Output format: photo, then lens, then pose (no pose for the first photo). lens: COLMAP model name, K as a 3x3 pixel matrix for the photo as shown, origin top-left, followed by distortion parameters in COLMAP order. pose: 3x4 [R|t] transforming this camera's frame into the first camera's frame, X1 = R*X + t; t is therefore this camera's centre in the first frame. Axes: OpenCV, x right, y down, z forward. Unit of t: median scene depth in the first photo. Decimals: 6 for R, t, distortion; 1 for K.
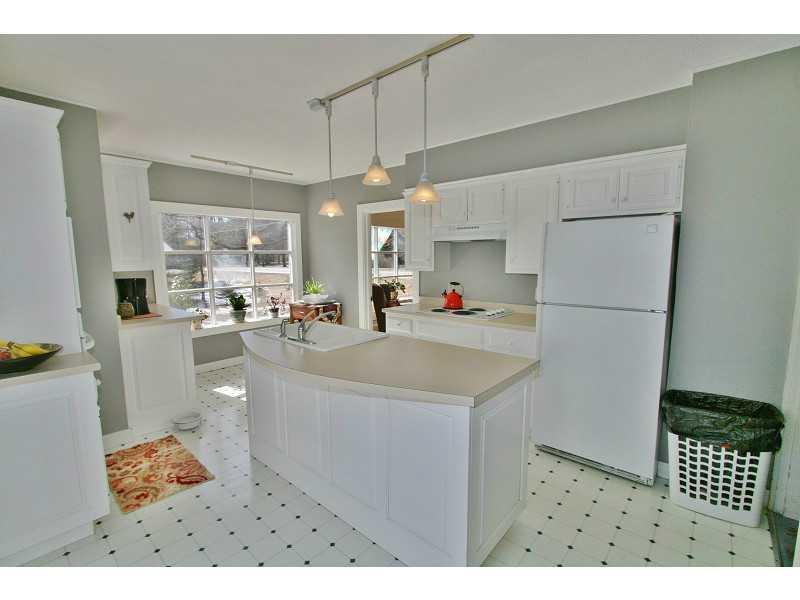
lens RADIAL K [[361.5, 0, 400.0], [0, 361.5, 300.0], [0, 0, 1]] dist [-0.038366, -0.000233]
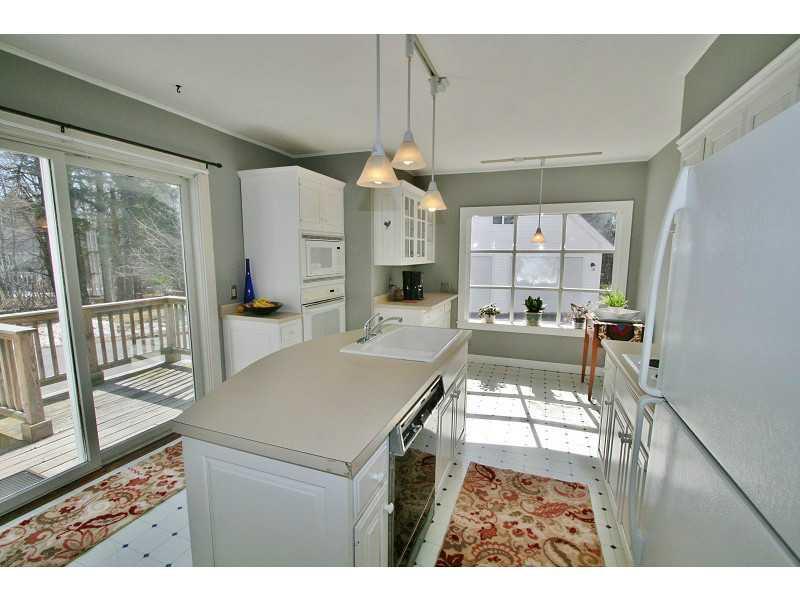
lens RADIAL K [[361.5, 0, 400.0], [0, 361.5, 300.0], [0, 0, 1]] dist [-0.038366, -0.000233]
pose [[0.326355, 0.128148, -0.936520, 0.403621], [-0.121369, 0.988248, 0.092932, -0.061747], [0.937423, 0.083336, 0.338072, 0.430472]]
